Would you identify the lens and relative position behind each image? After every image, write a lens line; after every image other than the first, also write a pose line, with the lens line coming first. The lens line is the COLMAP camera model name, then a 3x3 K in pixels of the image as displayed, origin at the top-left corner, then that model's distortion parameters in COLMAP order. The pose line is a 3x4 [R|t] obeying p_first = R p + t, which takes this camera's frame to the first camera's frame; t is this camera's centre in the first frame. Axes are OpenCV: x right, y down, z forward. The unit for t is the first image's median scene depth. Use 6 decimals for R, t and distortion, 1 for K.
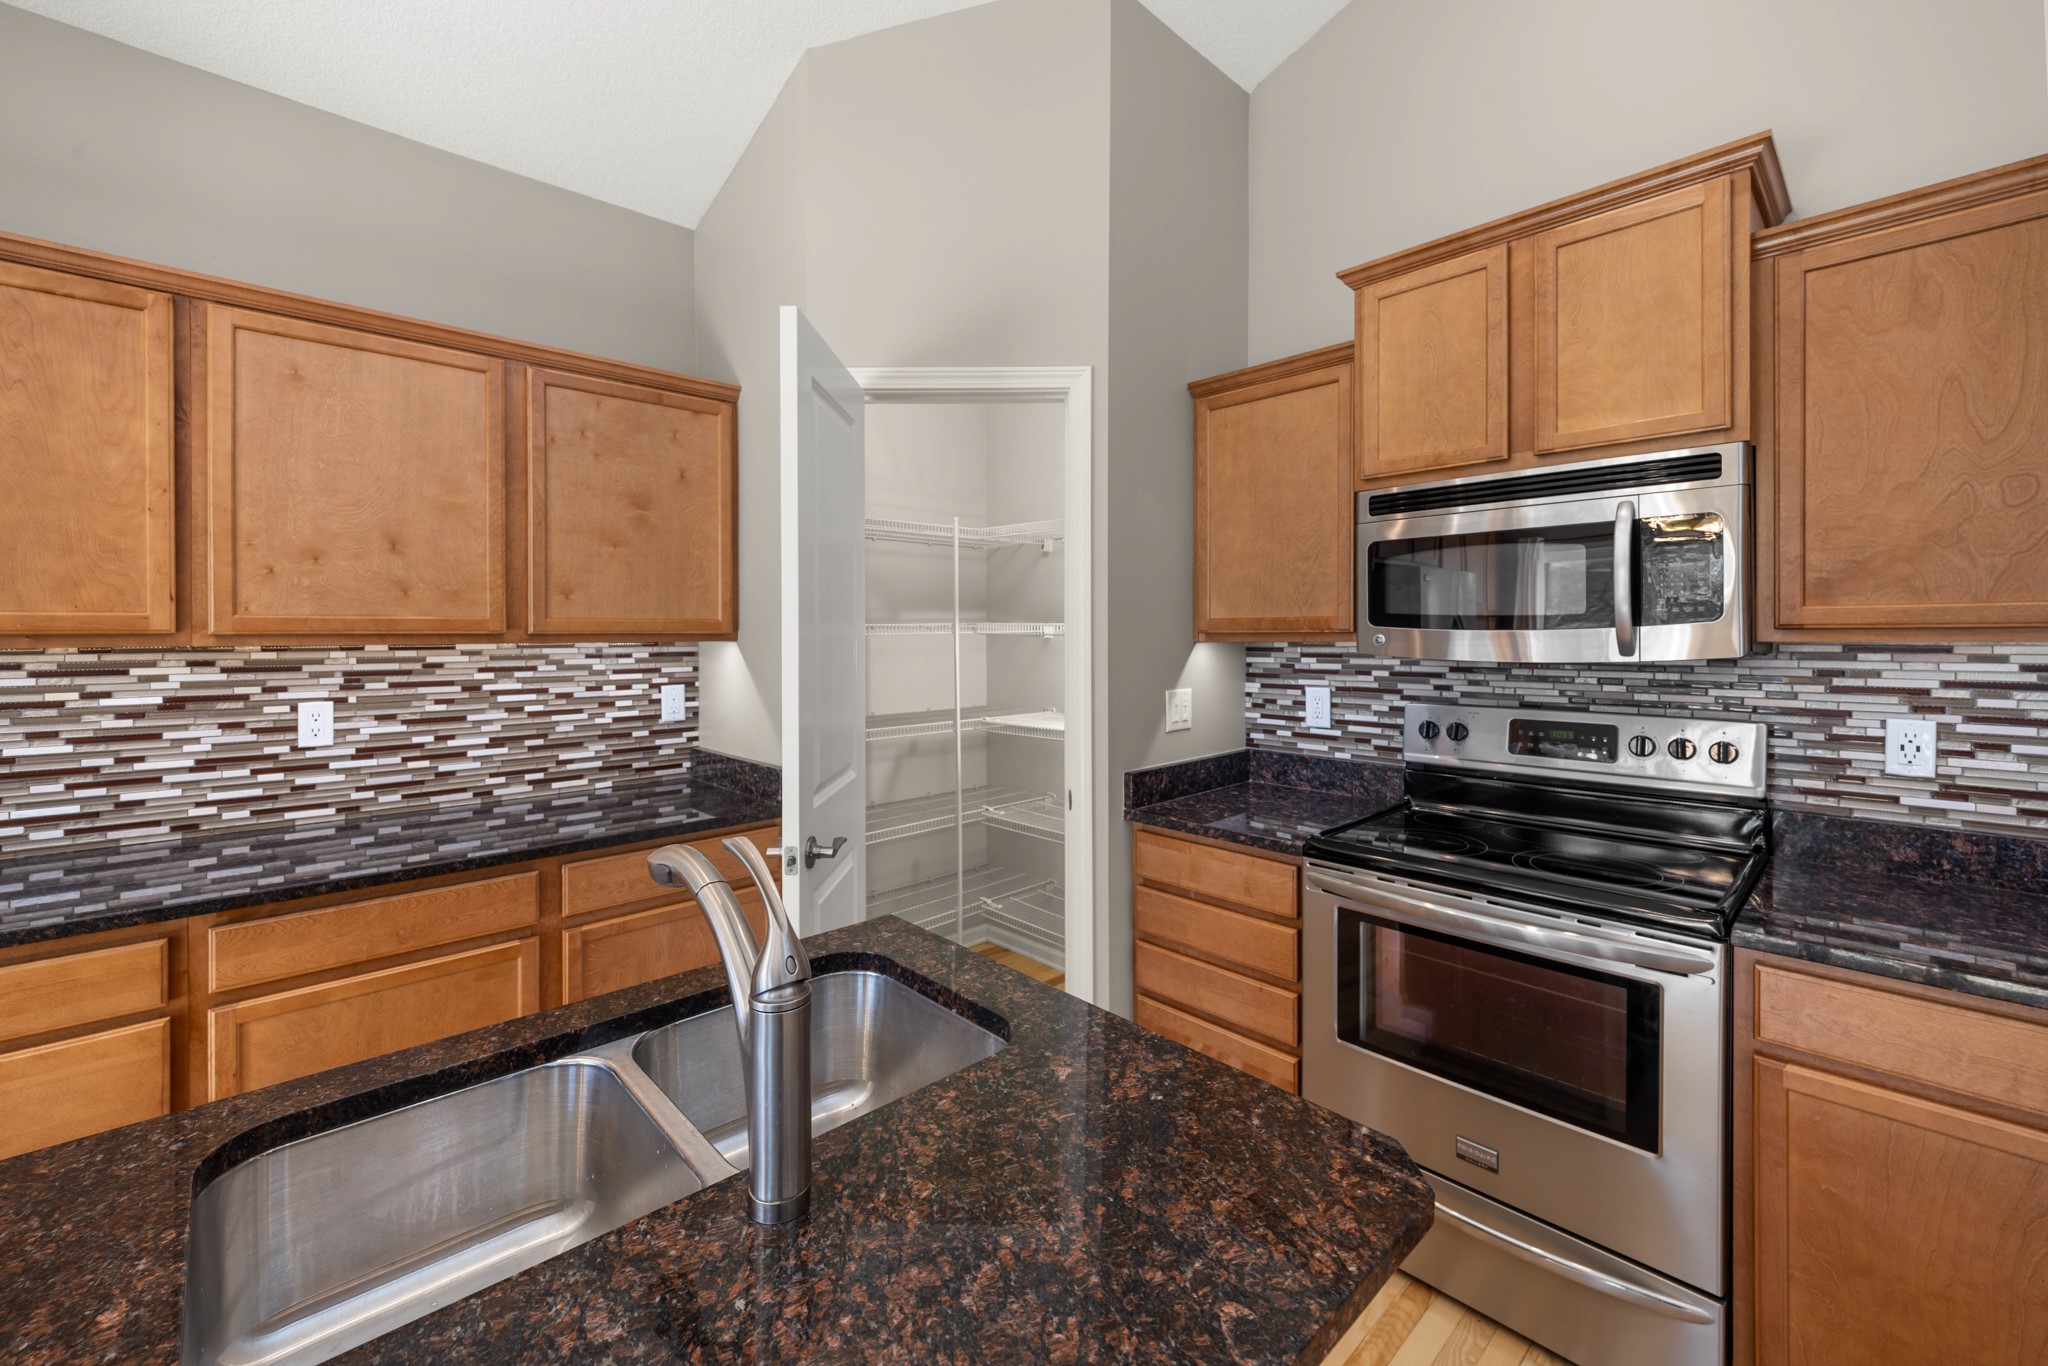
lens RADIAL K [[833.7, 0, 1021.3], [0, 833.7, 633.9], [0, 0, 1]] dist [0.001129, -0.002965]
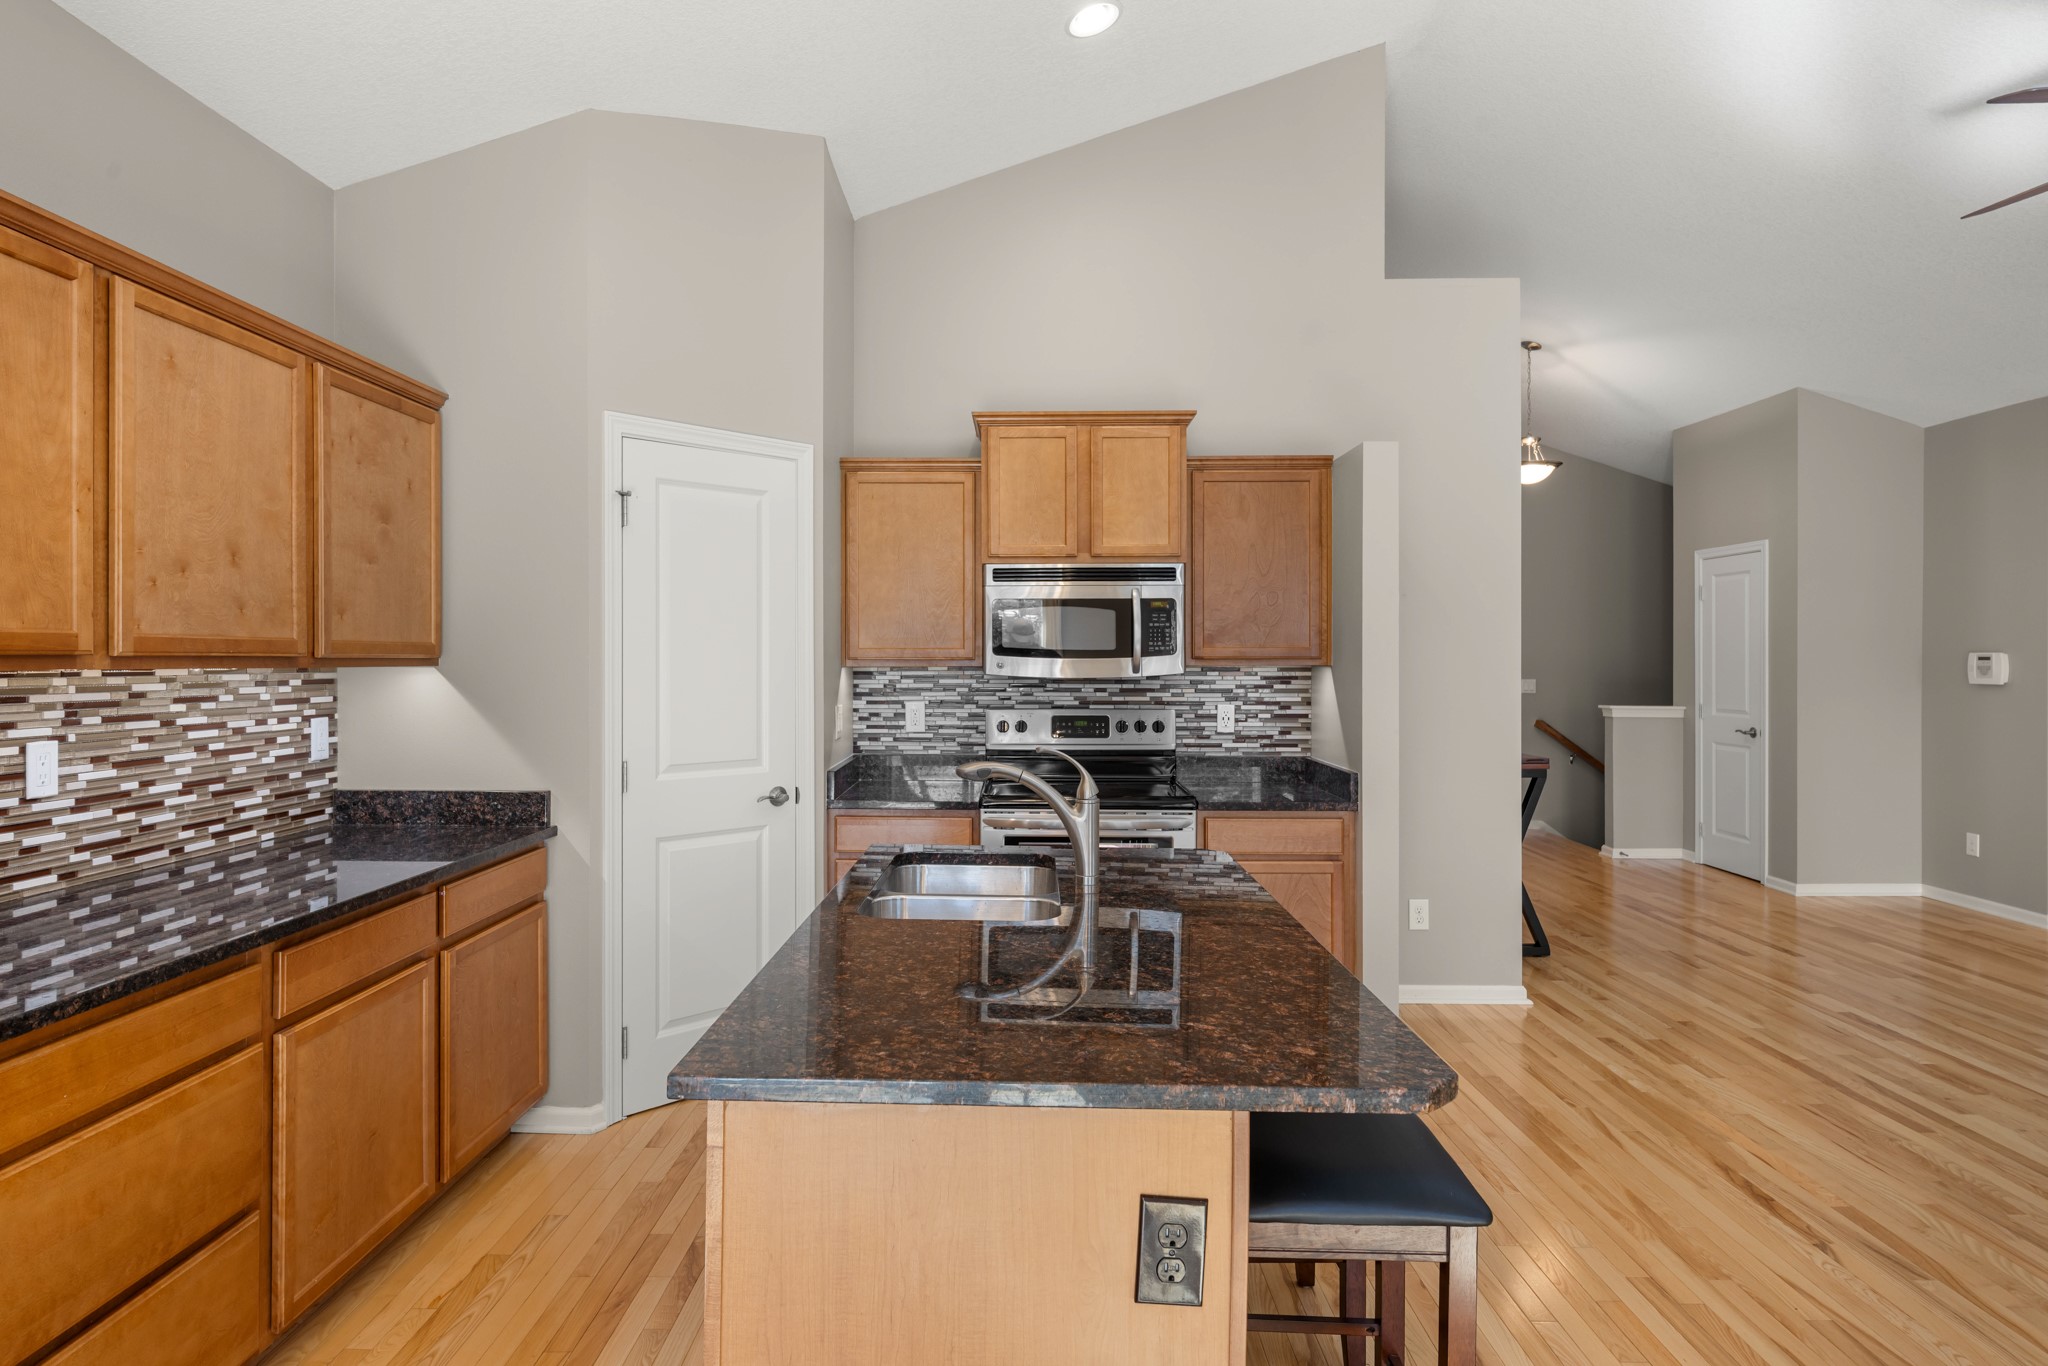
lens RADIAL K [[1114.7, 0, 1010.0], [0, 1114.7, 659.2], [0, 0, 1]] dist [0.012397, -0.011398]
pose [[0.699393, 0.005139, 0.714719, -0.942087], [-0.002794, 0.999986, -0.004456, 0.005455], [-0.714732, 0.001119, 0.699398, -0.395035]]
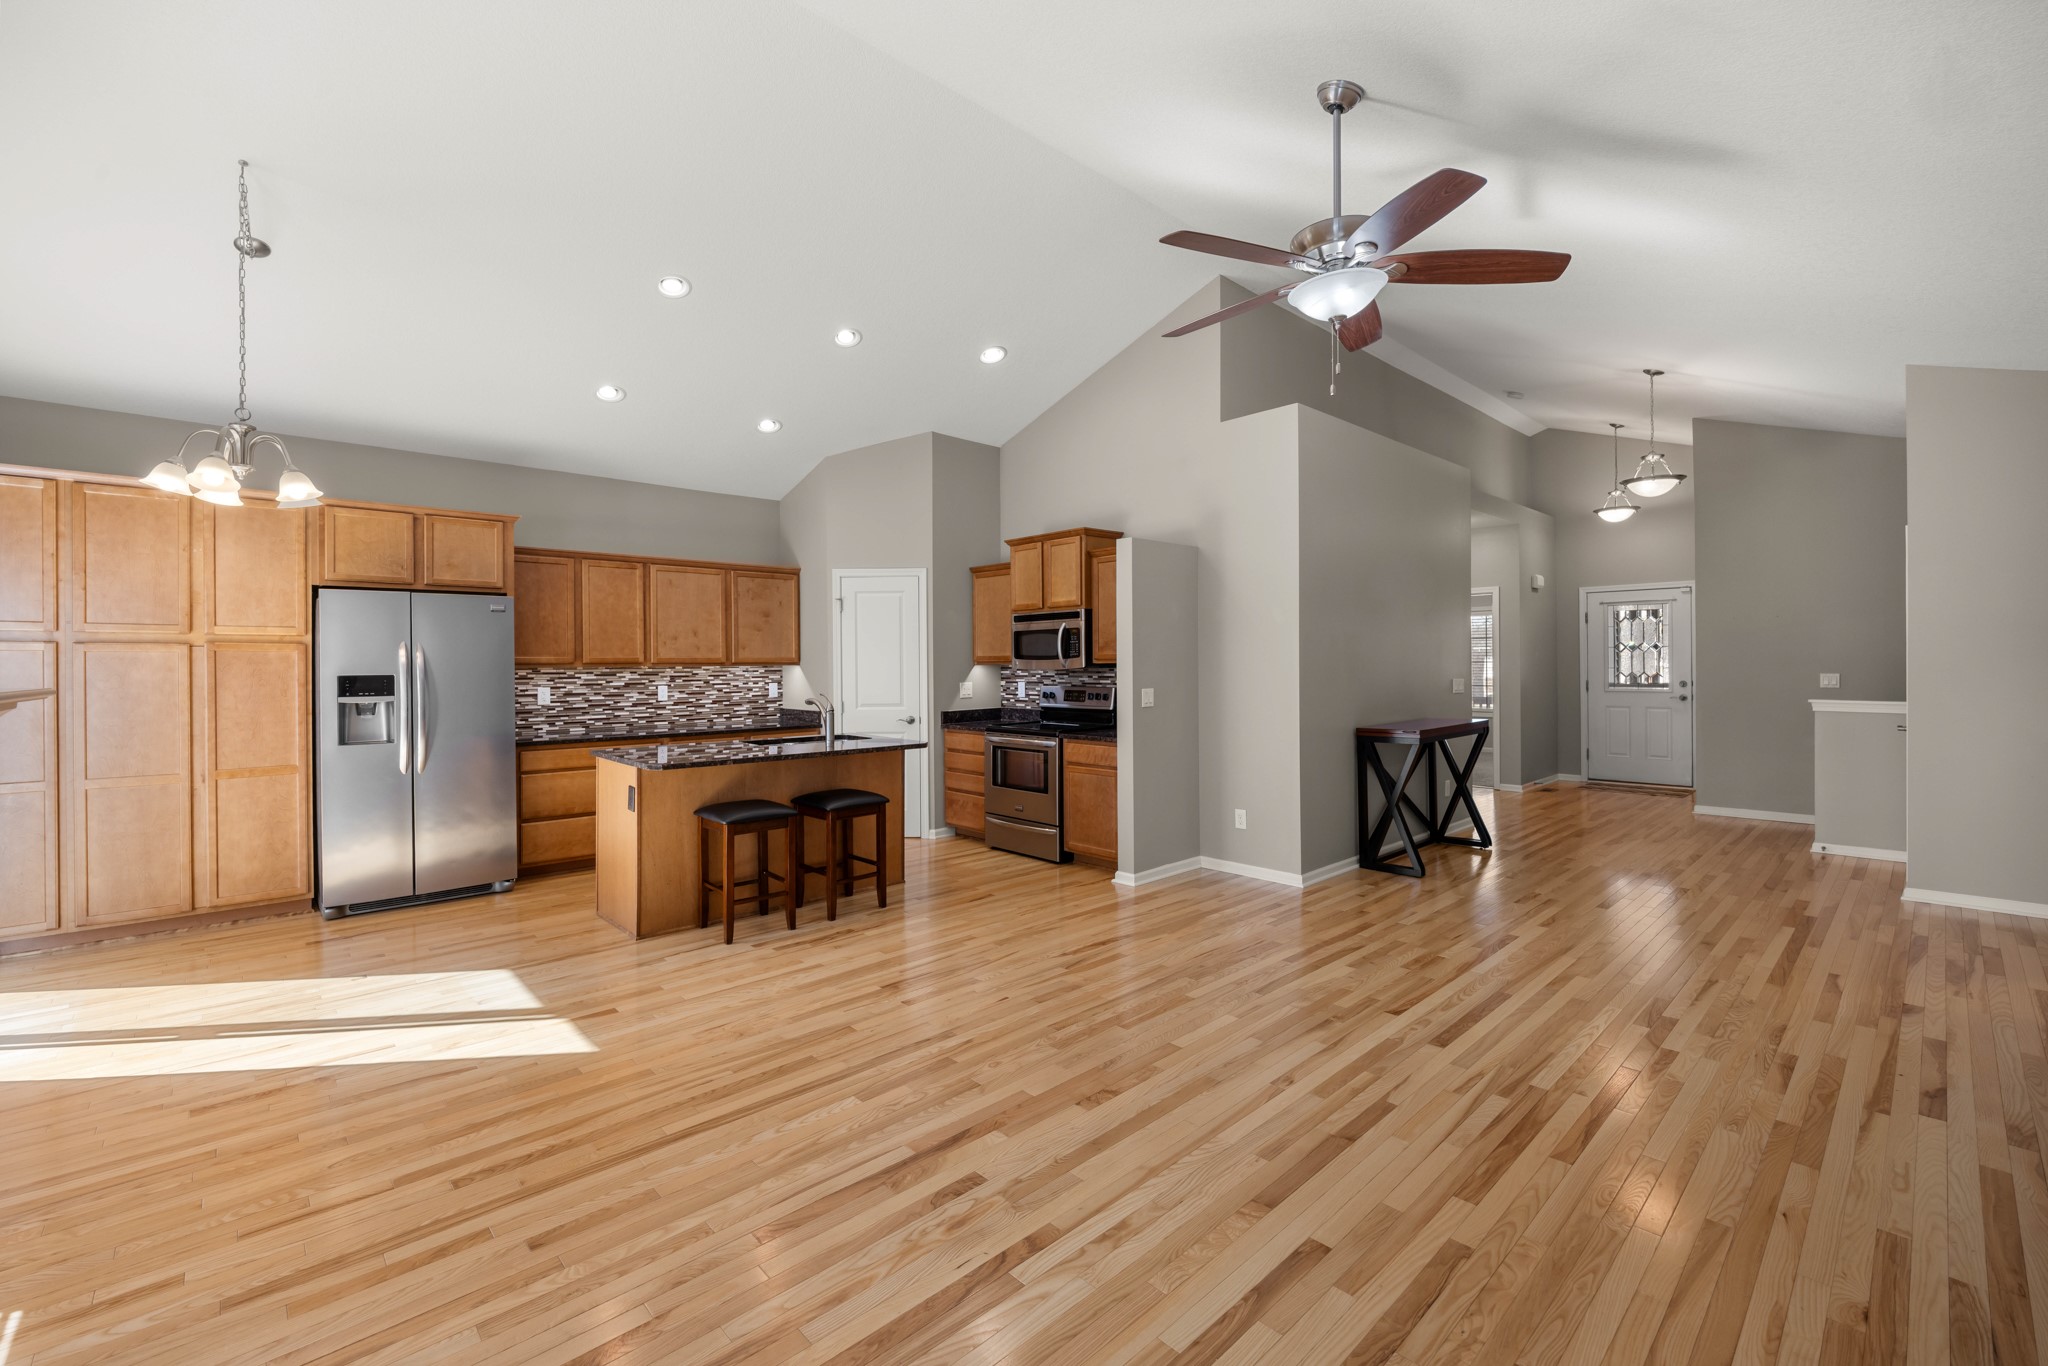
lens RADIAL K [[859.2, 0, 1025.8], [0, 859.2, 660.9], [0, 0, 1]] dist [0.002212, -0.003643]
pose [[0.999982, -0.003690, -0.004696, 0.453402], [0.003677, 0.999989, -0.002858, 0.006463], [0.004707, 0.002841, 0.999985, -2.015684]]
